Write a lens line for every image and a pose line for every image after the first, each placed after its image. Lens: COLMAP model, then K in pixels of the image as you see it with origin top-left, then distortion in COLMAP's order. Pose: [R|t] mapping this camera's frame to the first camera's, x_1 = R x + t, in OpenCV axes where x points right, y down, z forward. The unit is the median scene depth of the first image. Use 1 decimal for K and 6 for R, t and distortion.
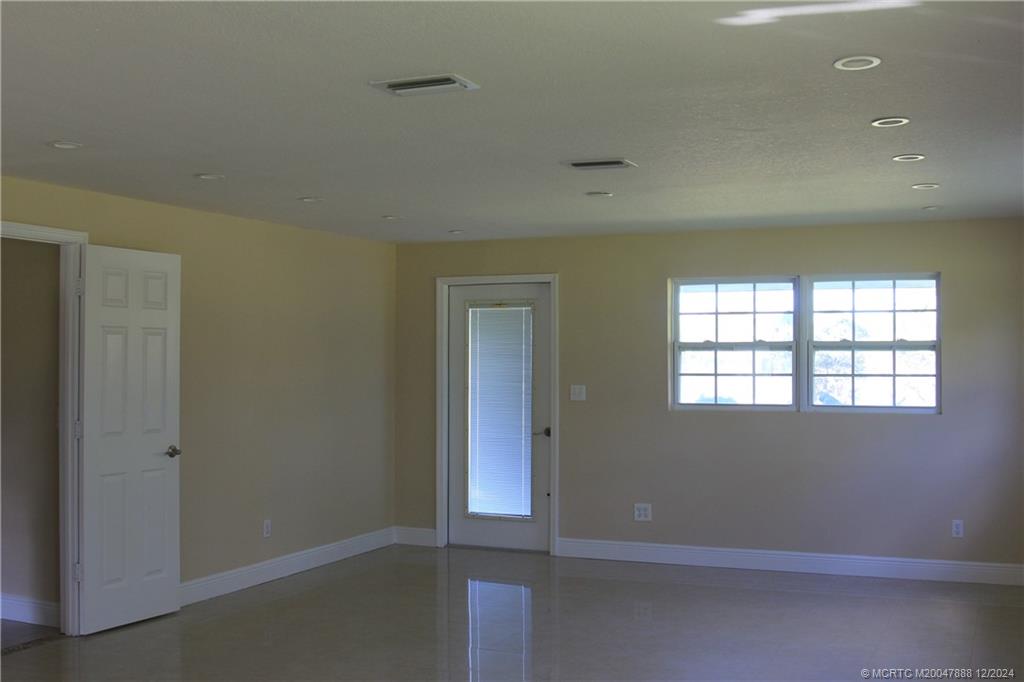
lens RADIAL K [[1126.0, 0, 510.3], [0, 1126.0, 346.3], [0, 0, 1]] dist [-0.113221, 0.000000]
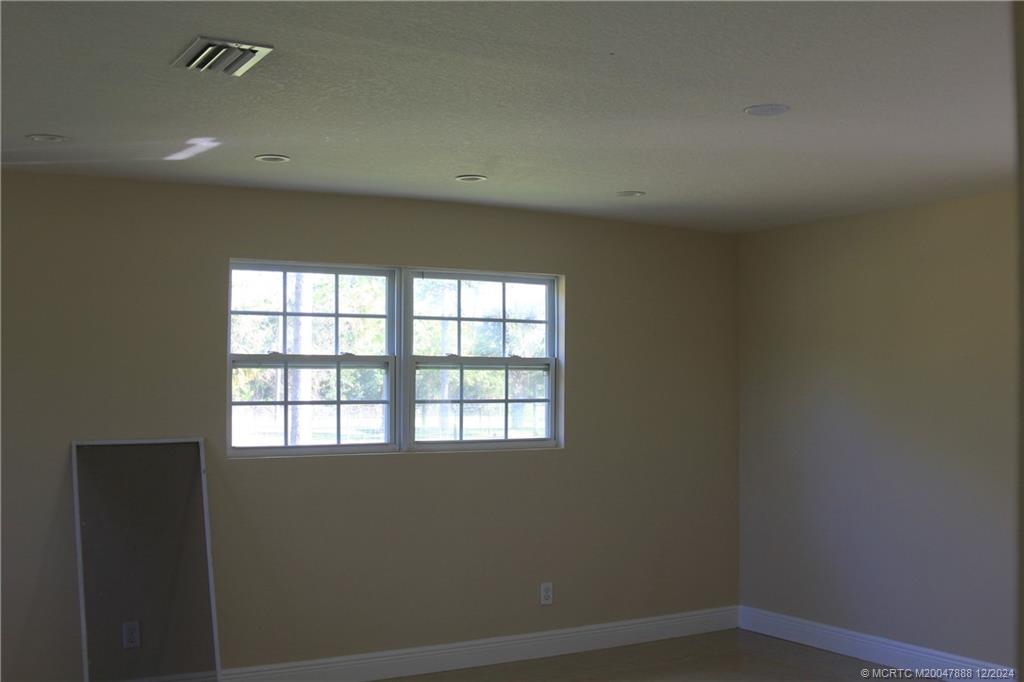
lens RADIAL K [[1126.0, 0, 511.9], [0, 1126.0, 340.7], [0, 0, 1]] dist [-0.113221, 0.000000]
pose [[0.559546, 0.026546, 0.828374, -0.300653], [-0.013213, 0.999646, -0.023109, 0.001432], [-0.828694, 0.001985, 0.559699, 0.511022]]
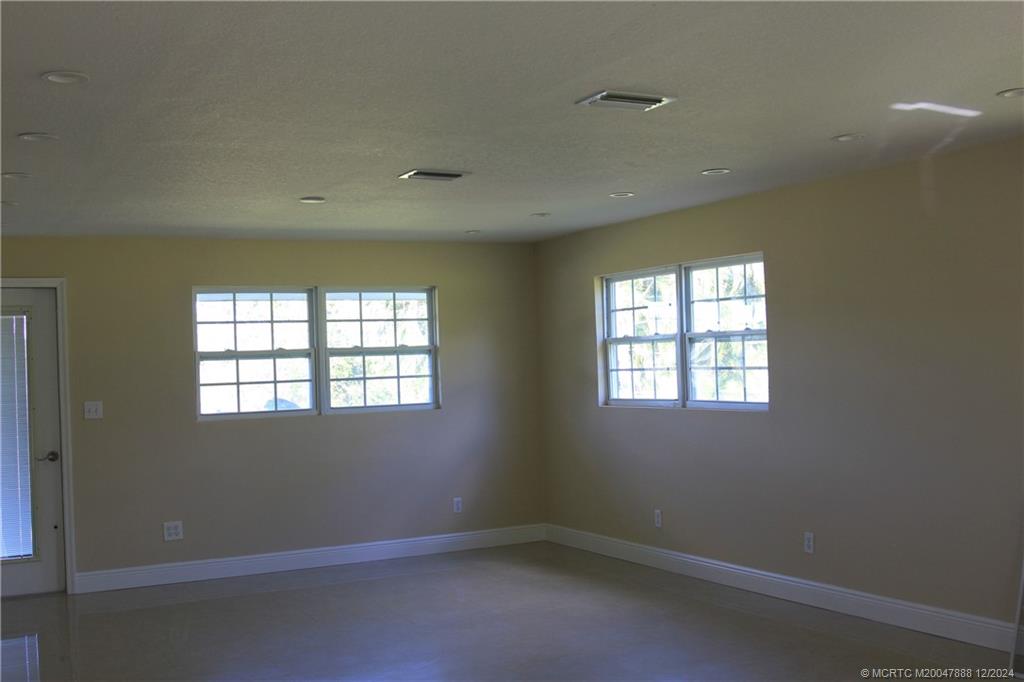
lens RADIAL K [[1126.0, 0, 508.0], [0, 1126.0, 336.1], [0, 0, 1]] dist [-0.113221, 0.000000]
pose [[0.619809, -0.006046, 0.784729, -0.451239], [0.025941, 0.999582, -0.012788, 0.001928], [-0.784324, 0.028283, 0.619706, 0.190458]]
